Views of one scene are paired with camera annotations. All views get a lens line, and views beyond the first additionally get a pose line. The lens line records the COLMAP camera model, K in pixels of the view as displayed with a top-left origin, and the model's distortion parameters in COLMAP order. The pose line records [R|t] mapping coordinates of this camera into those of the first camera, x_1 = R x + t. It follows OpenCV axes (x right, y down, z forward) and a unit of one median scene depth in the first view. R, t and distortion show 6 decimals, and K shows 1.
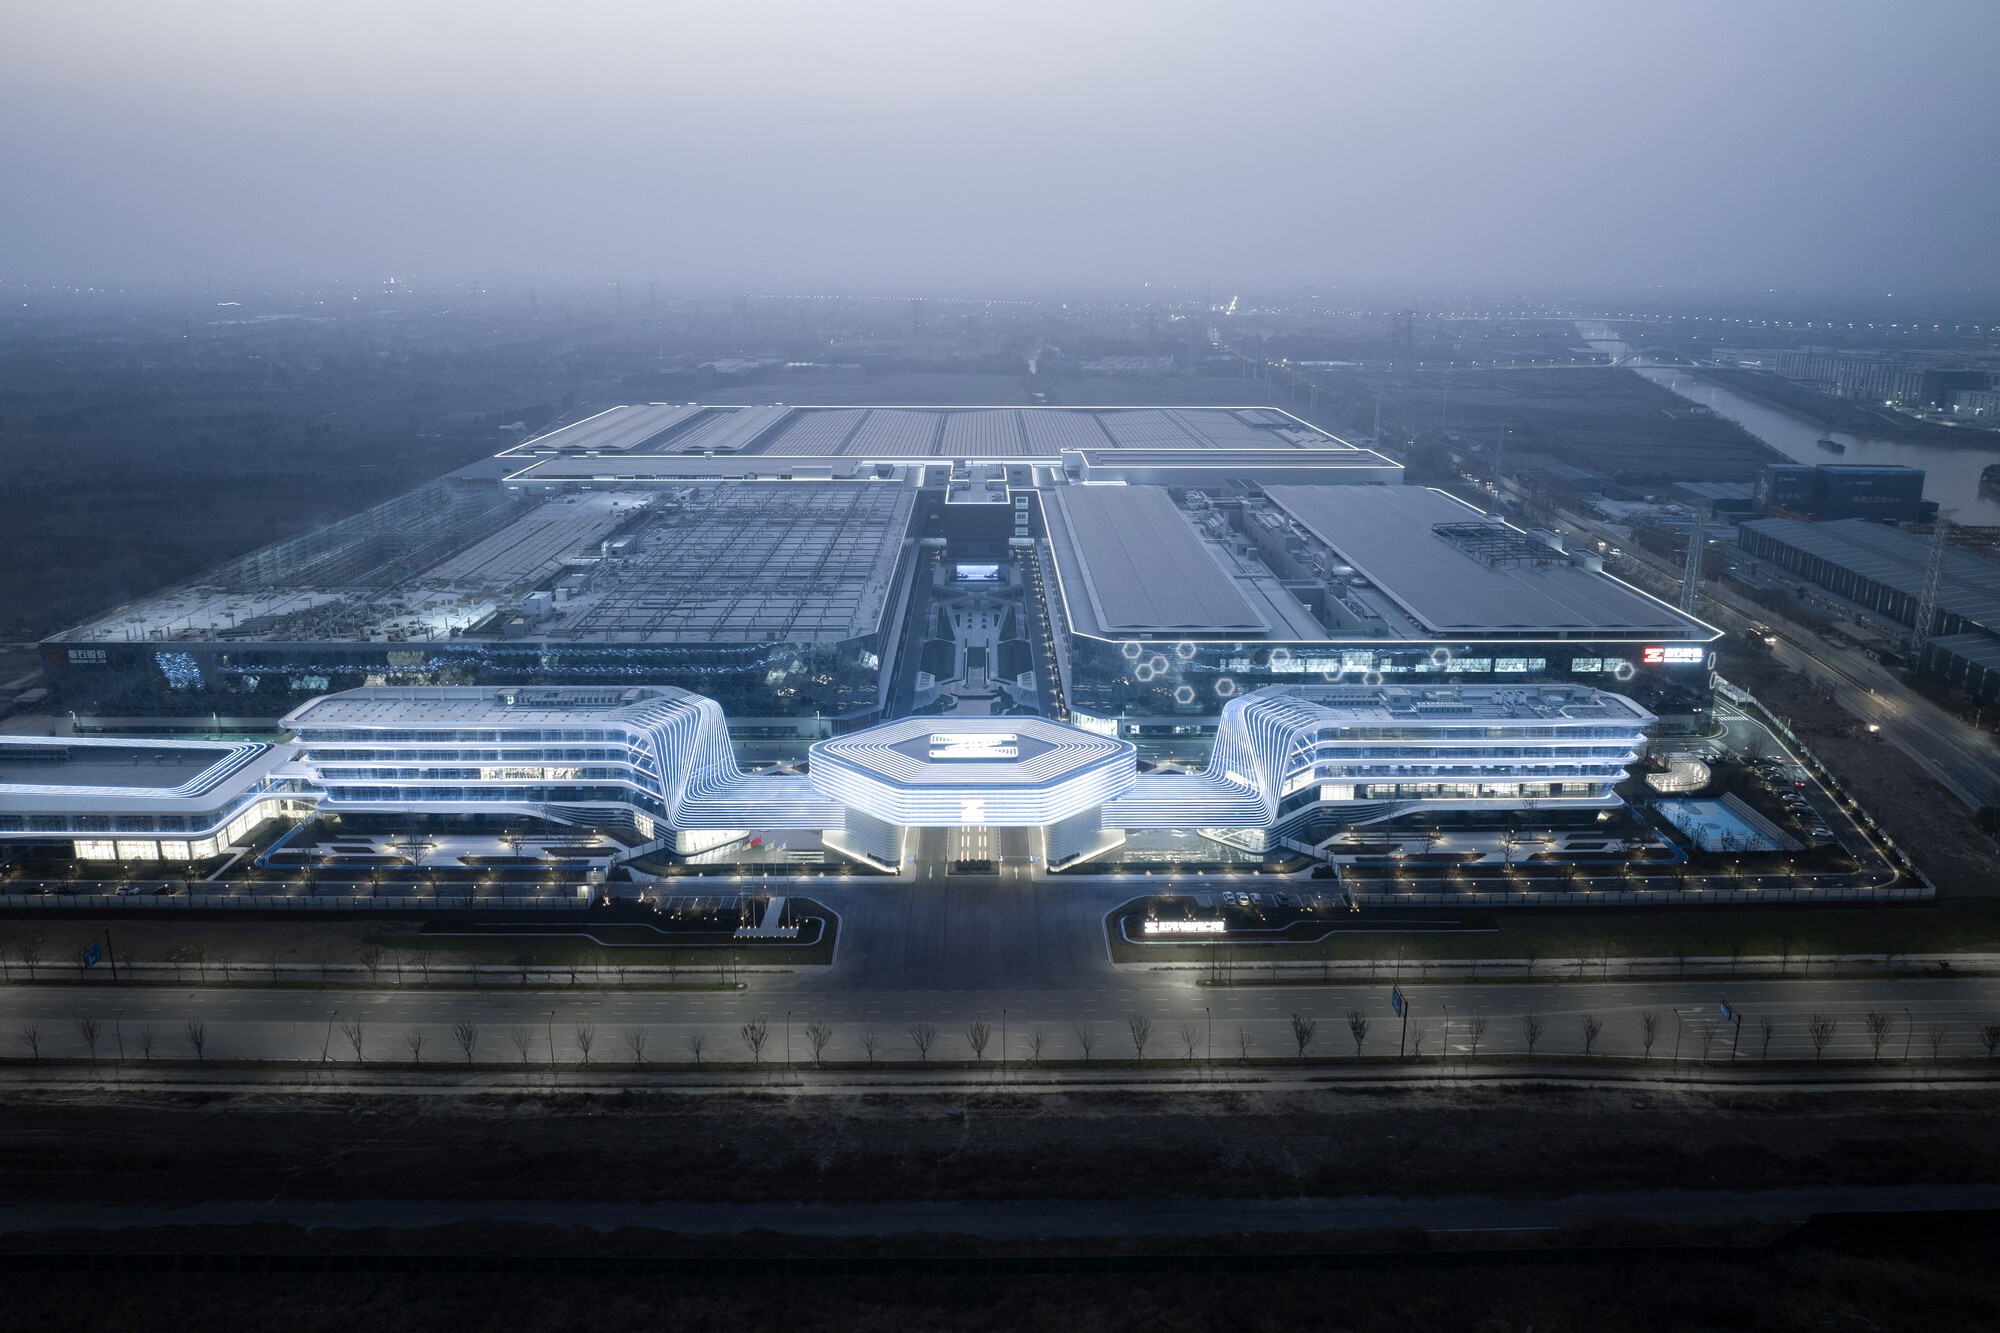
lens RADIAL K [[1411.7, 0, 1000.0], [0, 1411.7, 666.5], [0, 0, 1]] dist [-0.002371, -0.000523]
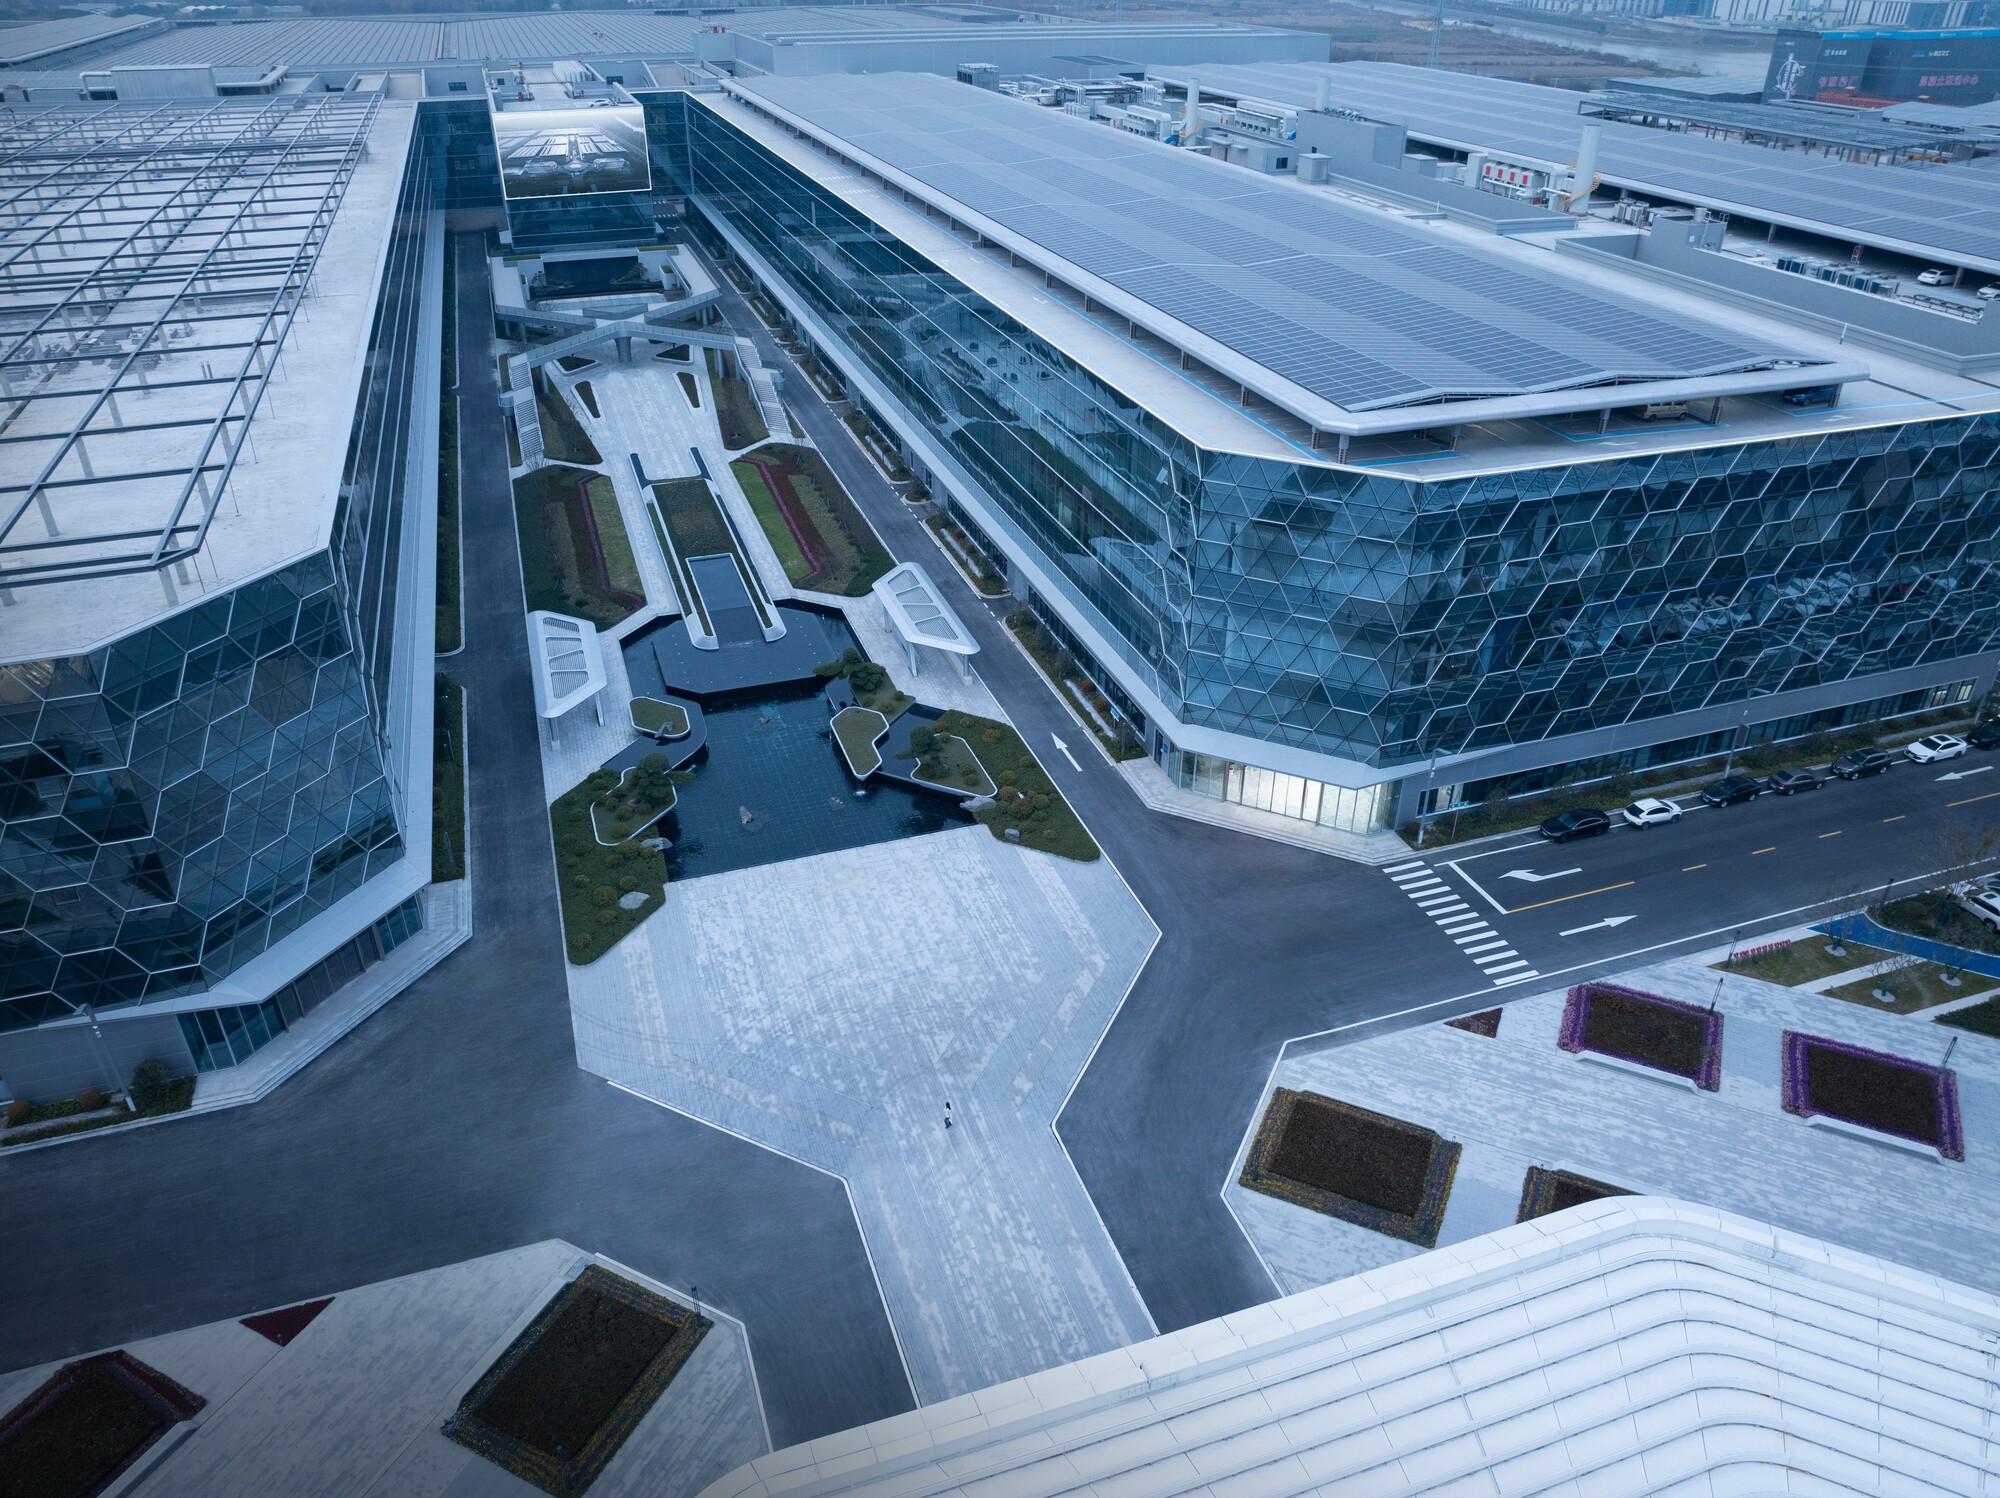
lens RADIAL K [[1426.9, 0, 1000.0], [0, 1426.9, 749.0], [0, 0, 1]] dist [-0.072568, 0.056905]
pose [[0.950570, -0.157054, 0.267864, -0.052809], [0.086055, 0.962111, 0.258722, -0.039620], [-0.298349, -0.222882, 0.928069, 0.762524]]
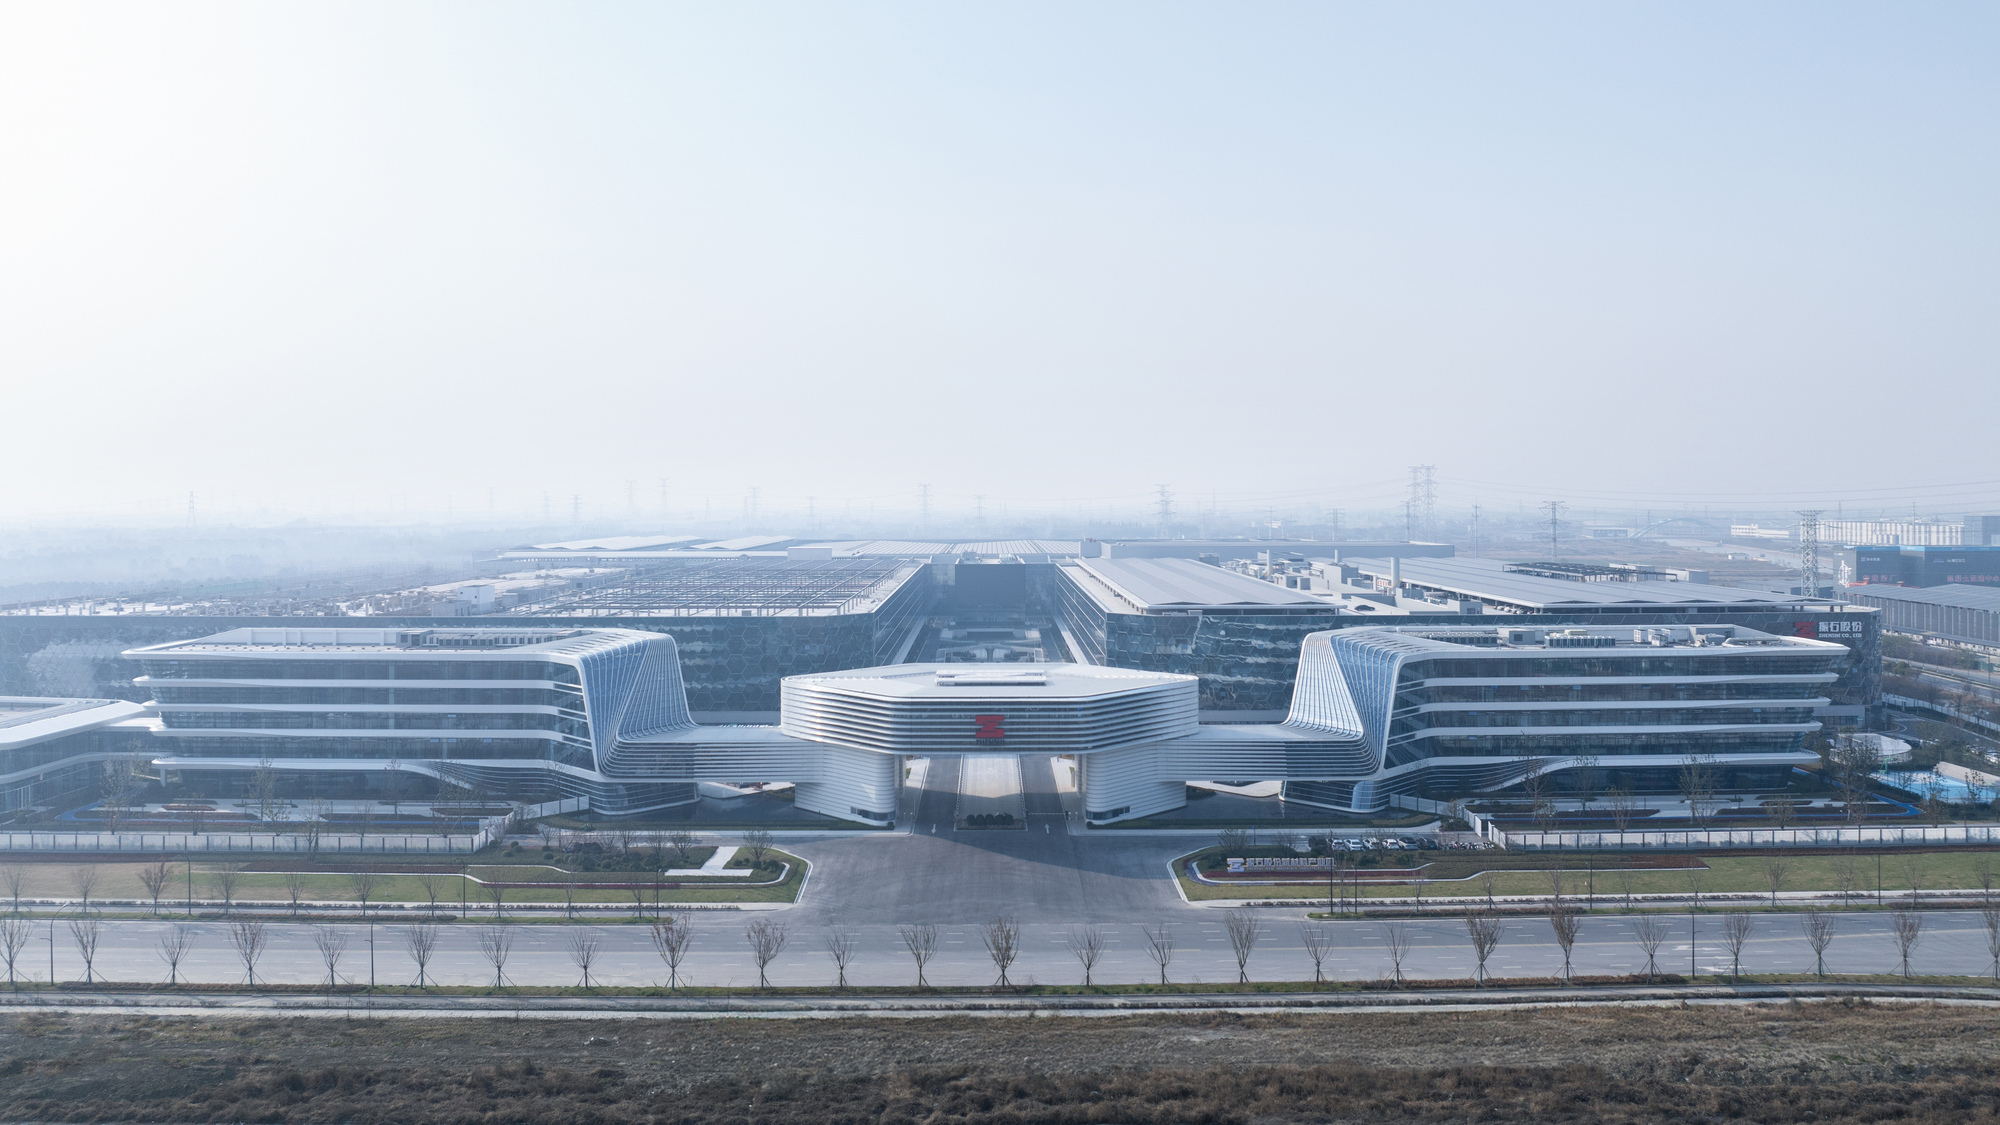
lens RADIAL K [[1421.0, 0, 1000.0], [0, 1421.0, 562.5], [0, 0, 1]] dist [-0.000499, -0.000555]
pose [[0.999985, -0.001852, -0.005144, -0.007190], [0.000602, 0.972441, -0.233147, 0.140838], [0.005434, 0.233141, 0.972428, 0.171660]]
